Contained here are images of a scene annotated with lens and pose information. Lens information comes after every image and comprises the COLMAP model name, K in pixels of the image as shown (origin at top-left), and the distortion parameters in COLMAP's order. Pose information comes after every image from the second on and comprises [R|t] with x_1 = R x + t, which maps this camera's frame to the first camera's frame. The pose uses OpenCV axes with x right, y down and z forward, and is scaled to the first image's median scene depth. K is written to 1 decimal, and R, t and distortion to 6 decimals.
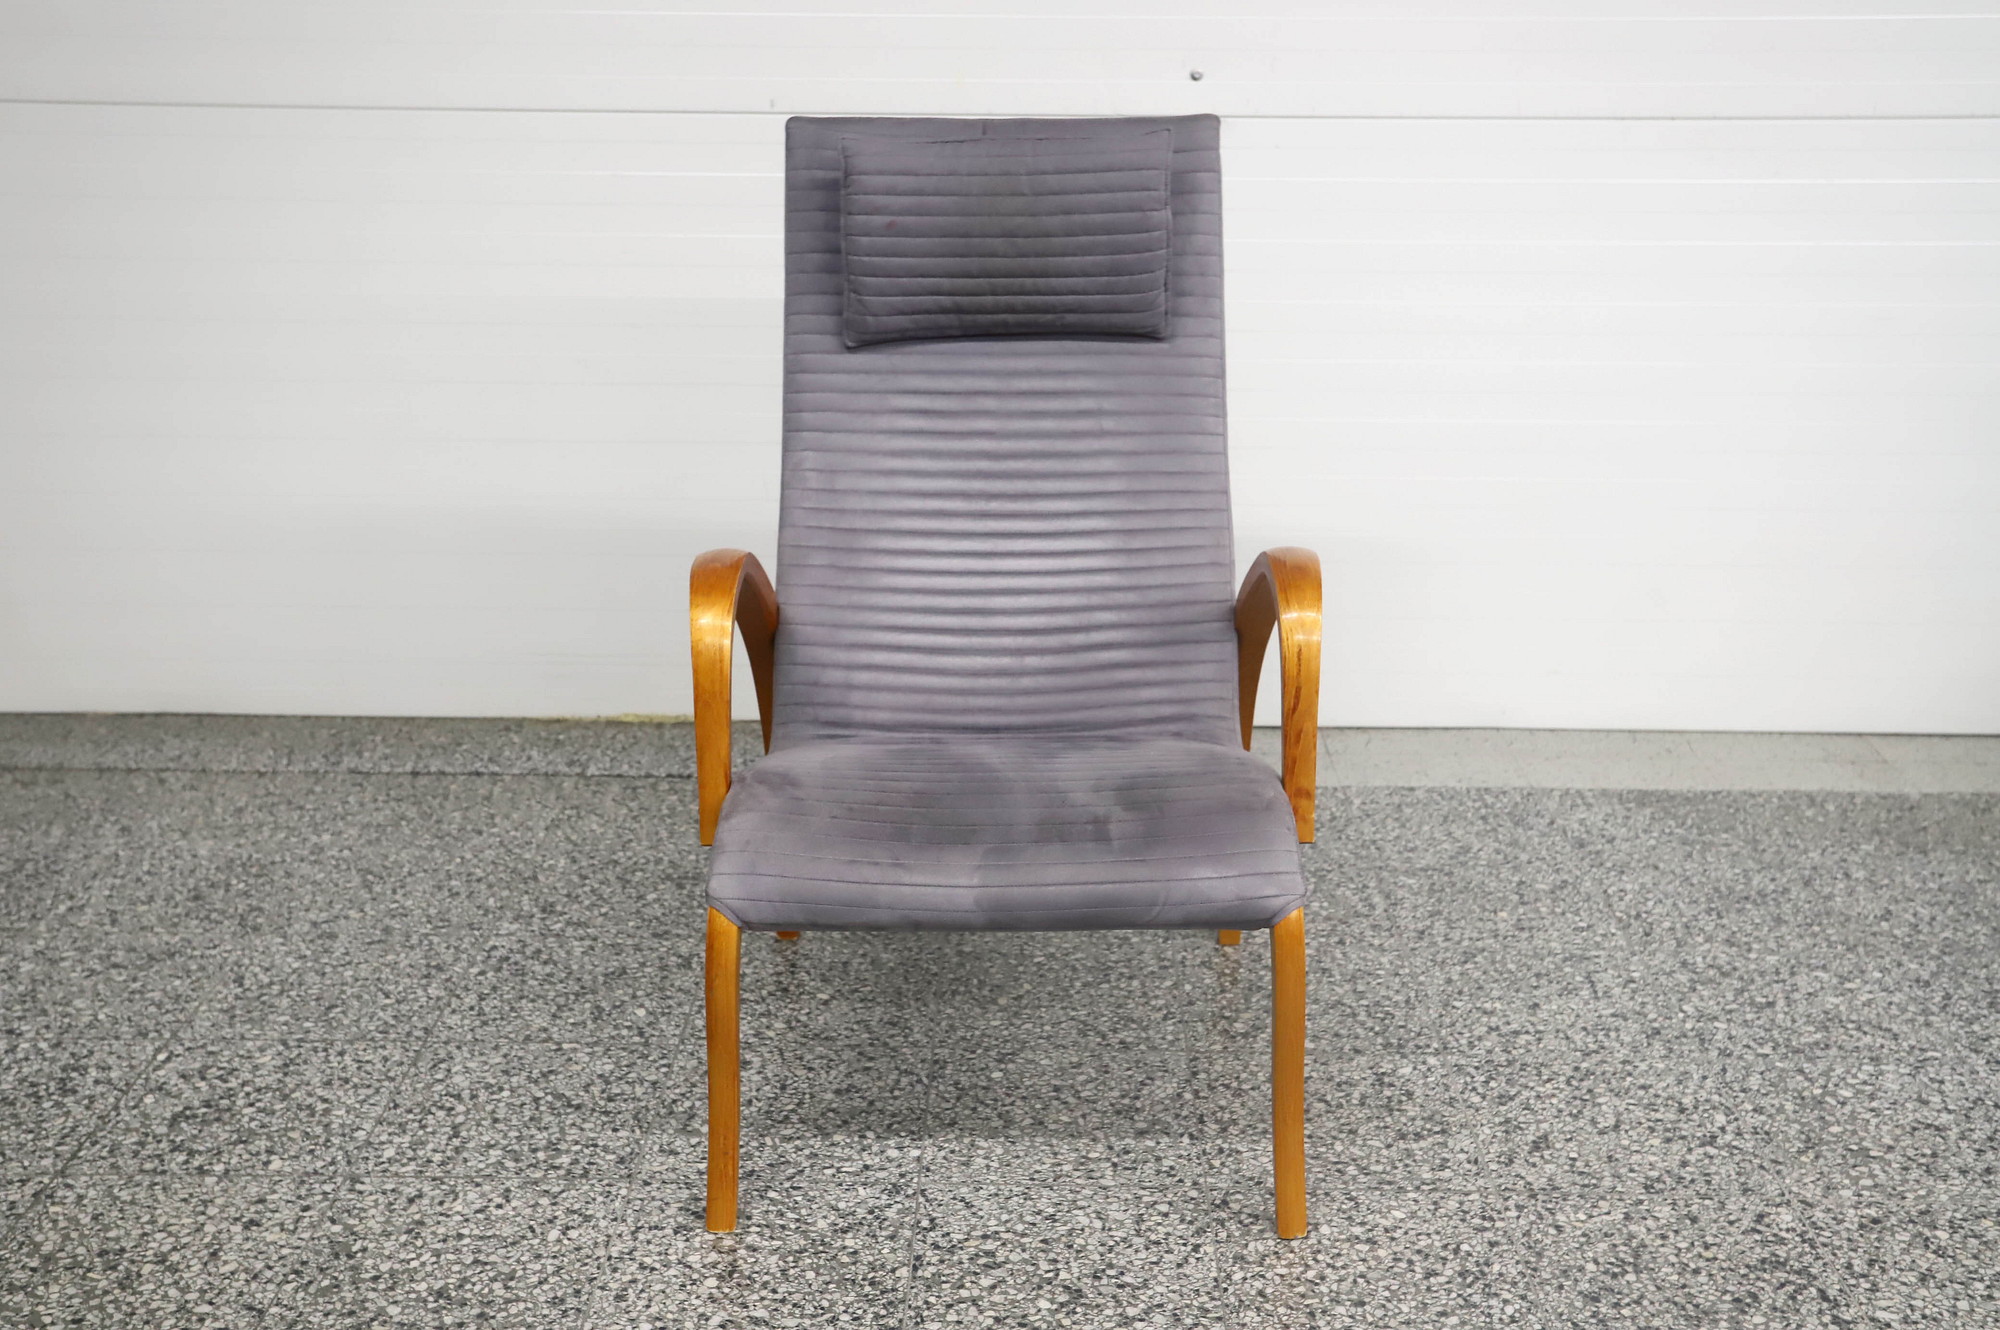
lens RADIAL K [[2107.5, 0, 977.7], [0, 2107.5, 695.5], [0, 0, 1]] dist [0.051123, 0.000000]
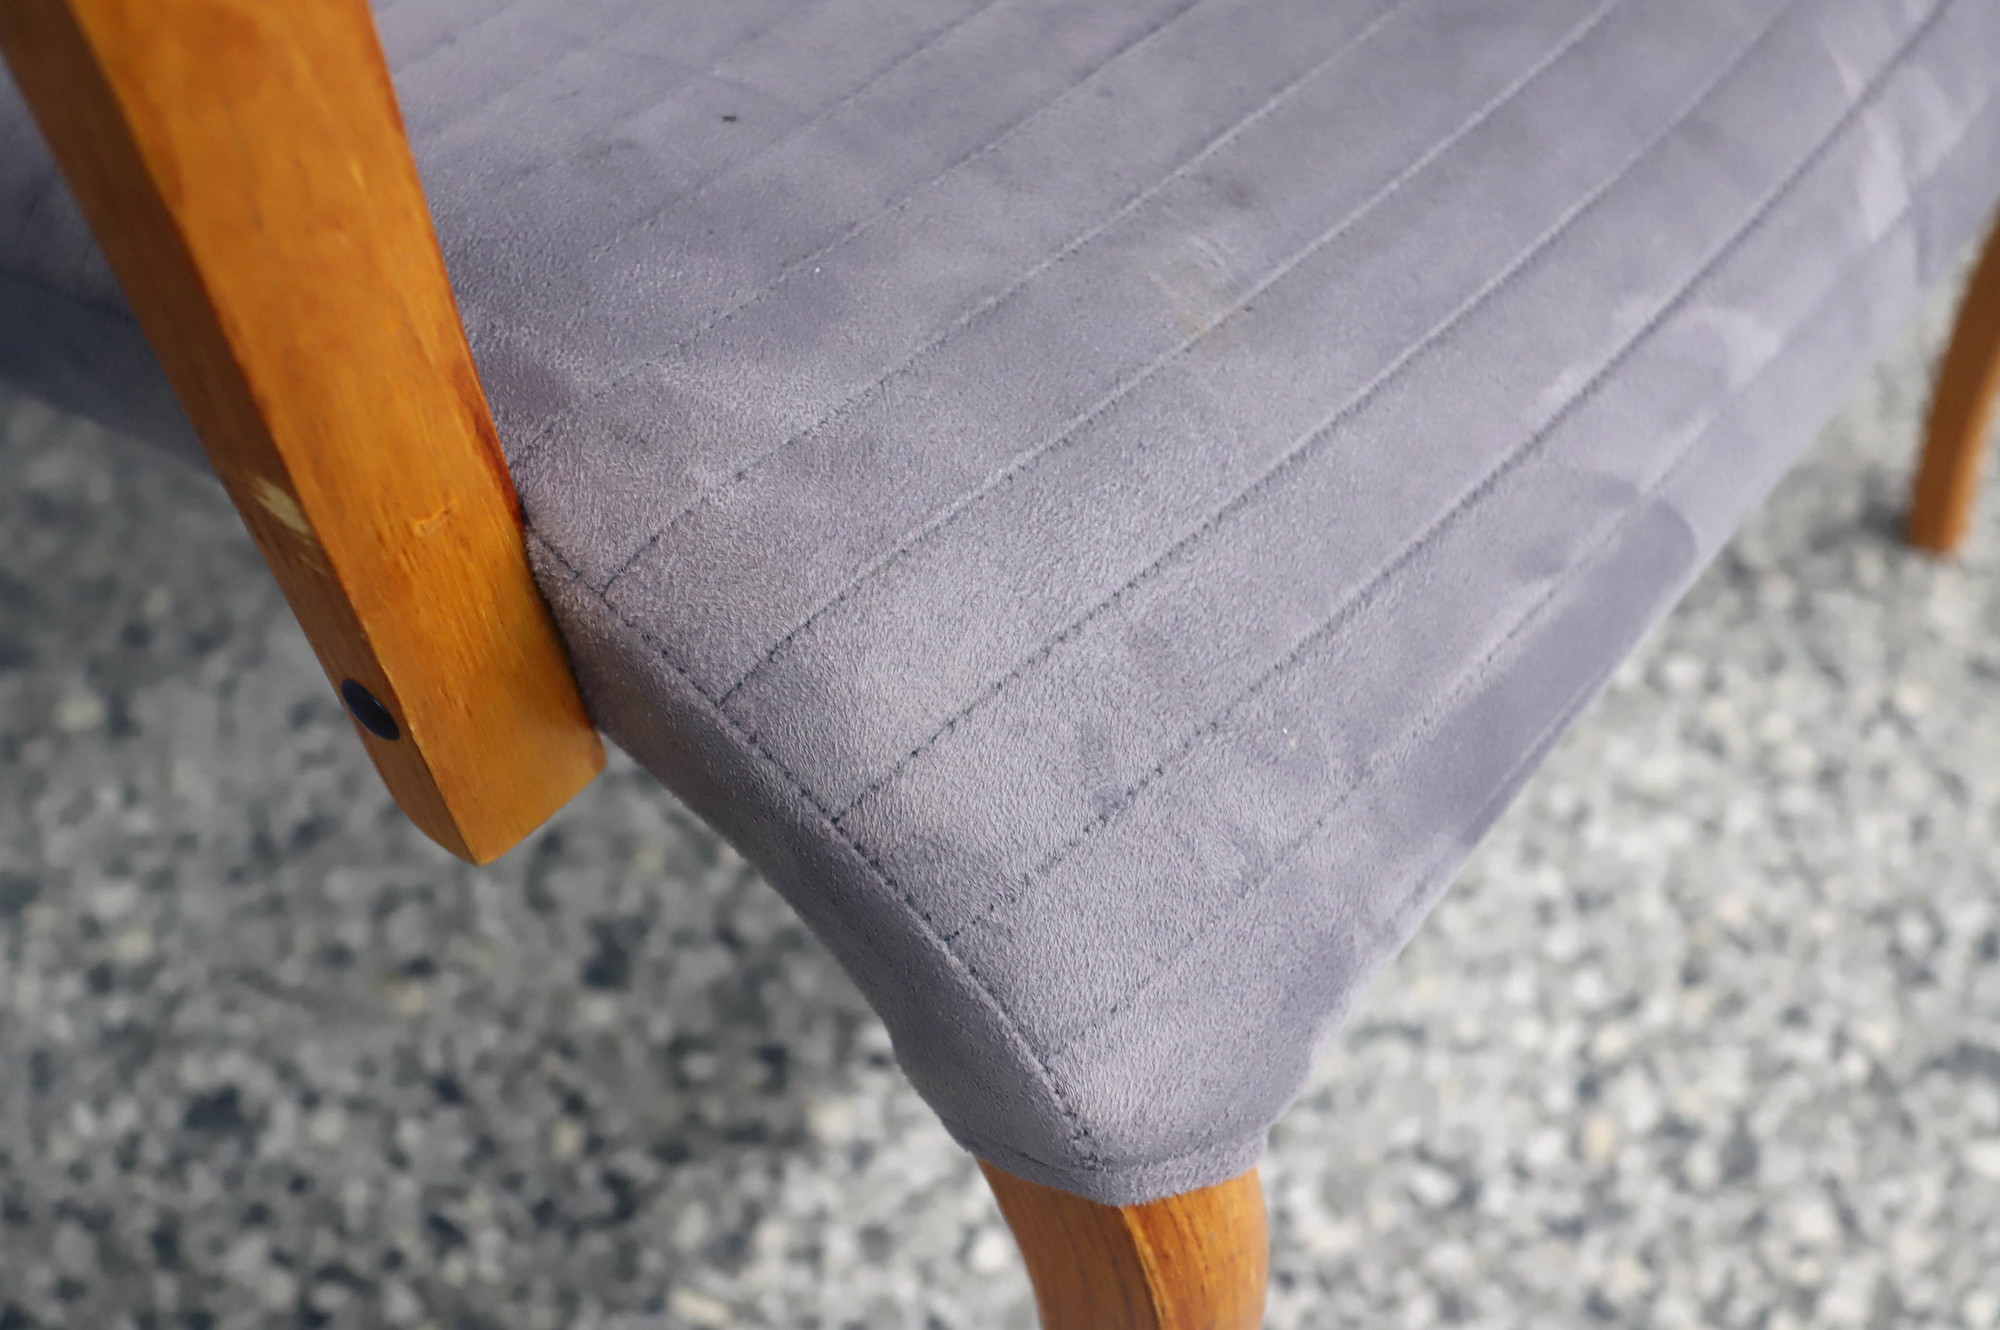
lens RADIAL K [[2107.5, 0, 931.8], [0, 2107.5, 740.5], [0, 0, 1]] dist [0.051123, 0.000000]
pose [[0.609675, -0.636207, 0.472798, -0.159430], [0.266775, 0.726372, 0.633415, -0.017706], [-0.746410, -0.260047, 0.612574, 0.785146]]
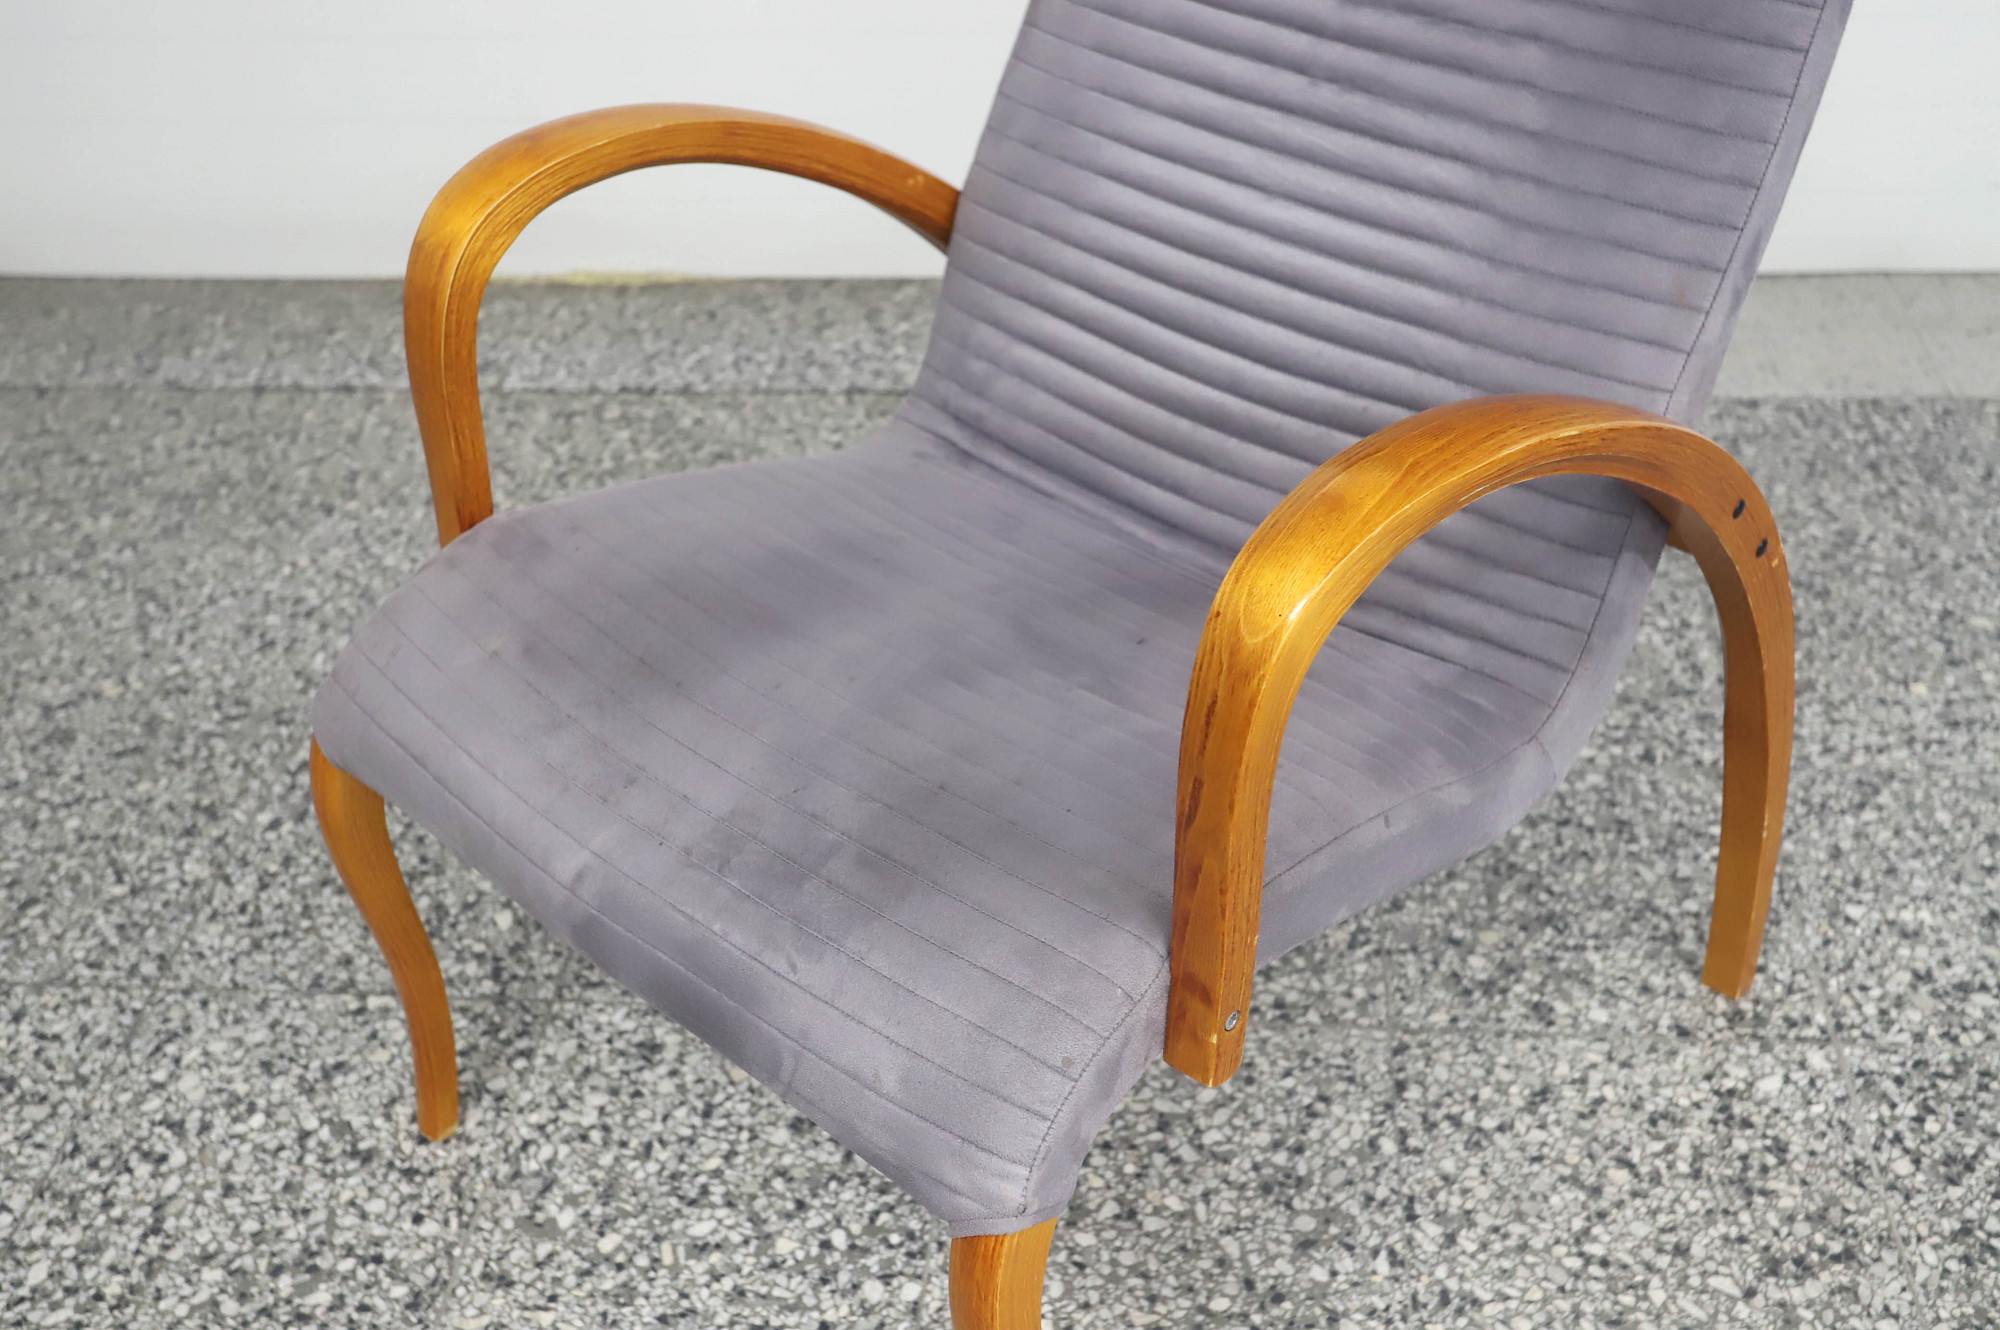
lens RADIAL K [[2107.5, 0, 992.5], [0, 2107.5, 649.0], [0, 0, 1]] dist [0.051123, 0.000000]
pose [[0.996484, -0.000728, -0.083775, 0.039559], [0.026626, 0.950872, 0.308437, -0.123986], [0.079435, -0.309583, 0.947549, 0.477488]]
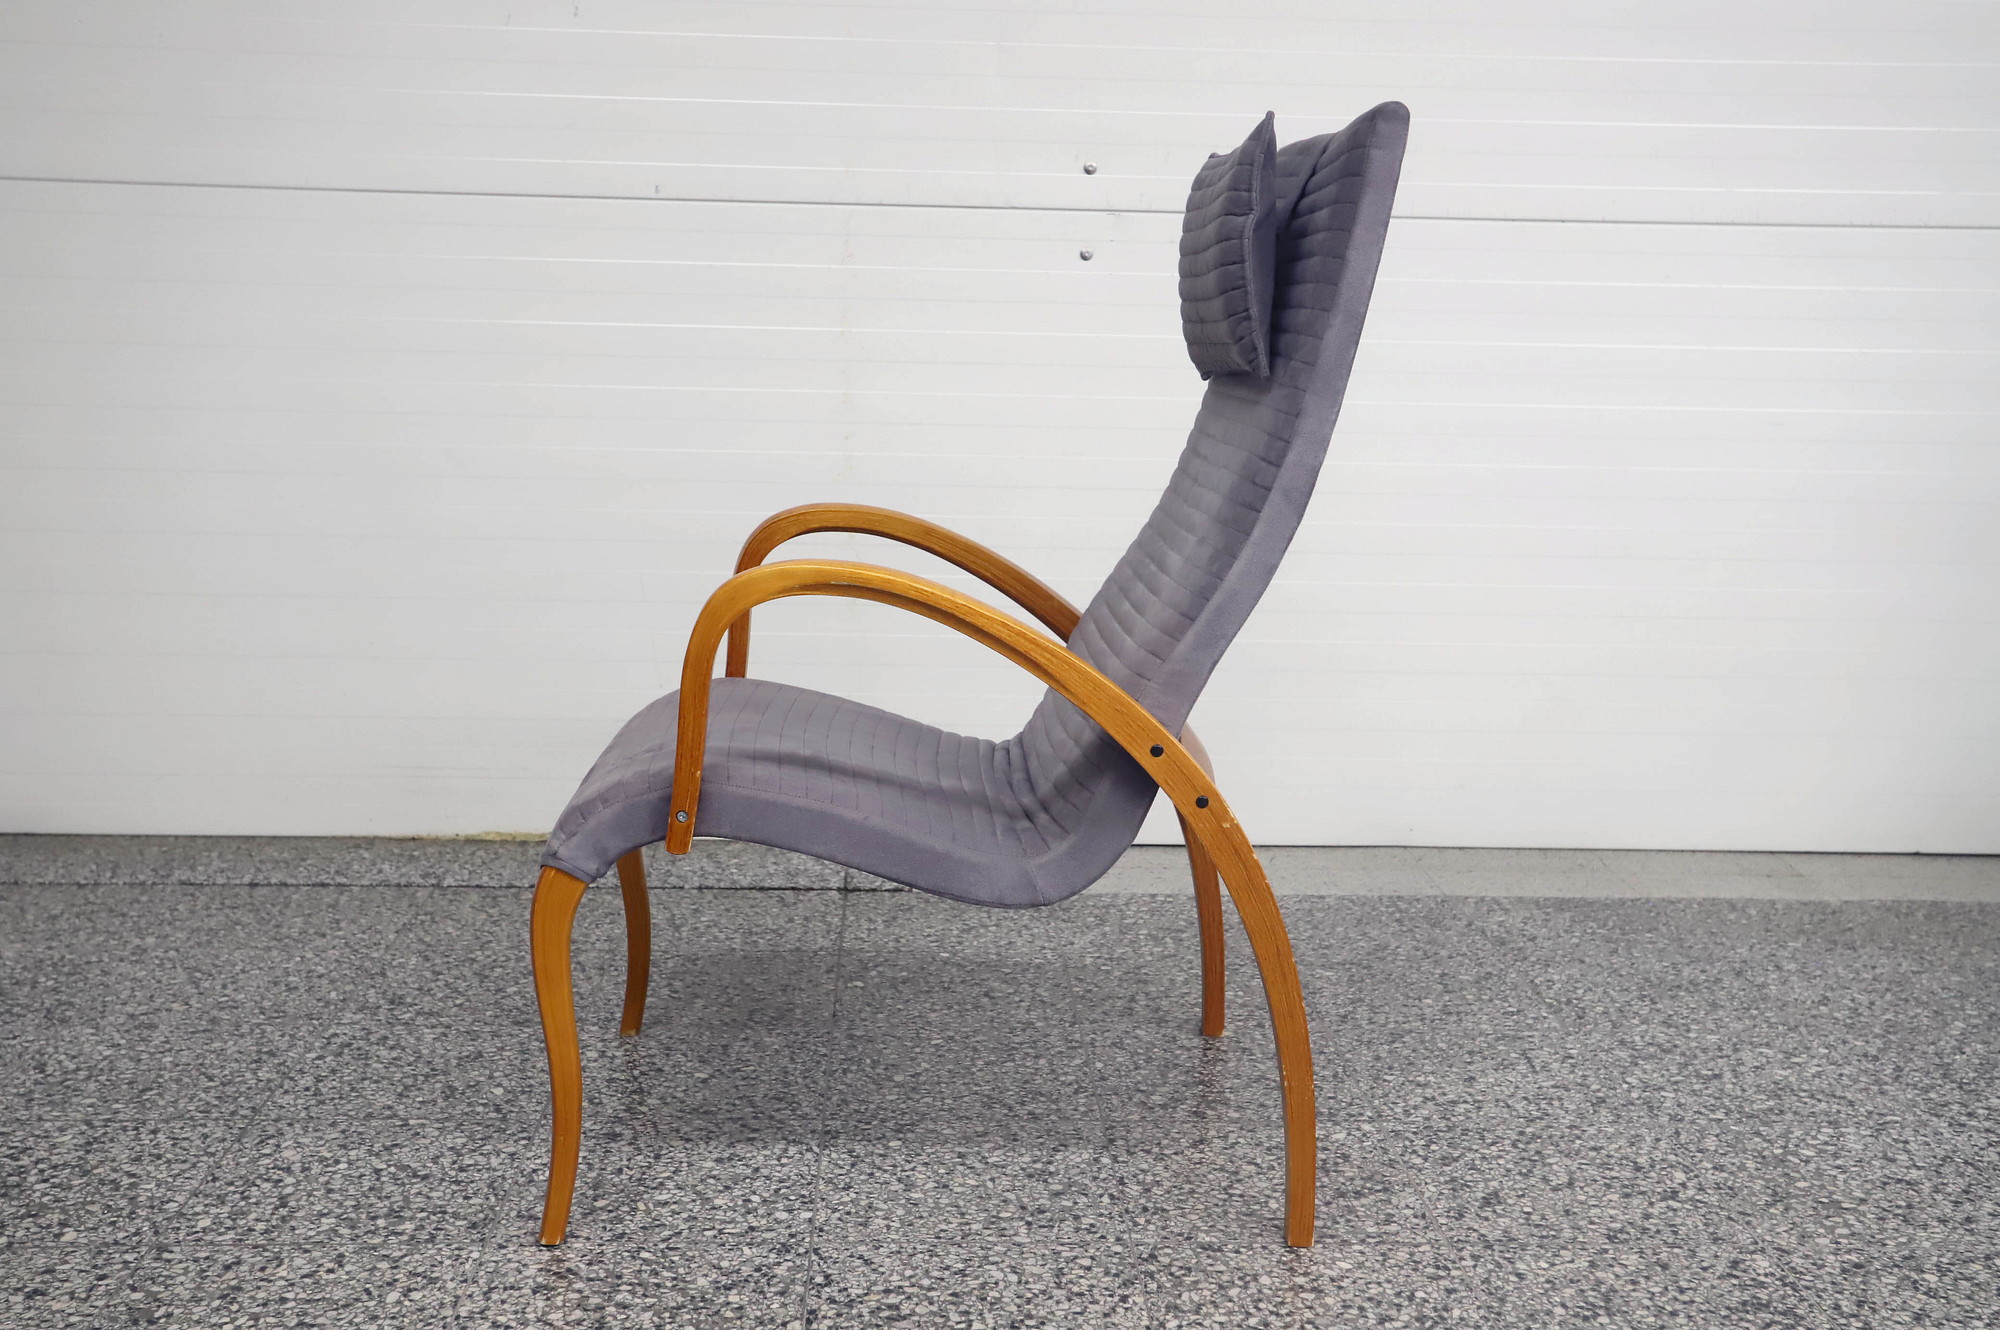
lens RADIAL K [[2107.5, 0, 974.3], [0, 2107.5, 728.2], [0, 0, 1]] dist [0.051123, 0.000000]
pose [[0.998046, 0.003976, 0.062349, -0.014431], [0.003505, 0.992836, -0.119430, 0.112686], [-0.062377, 0.119415, 0.990883, 0.079252]]
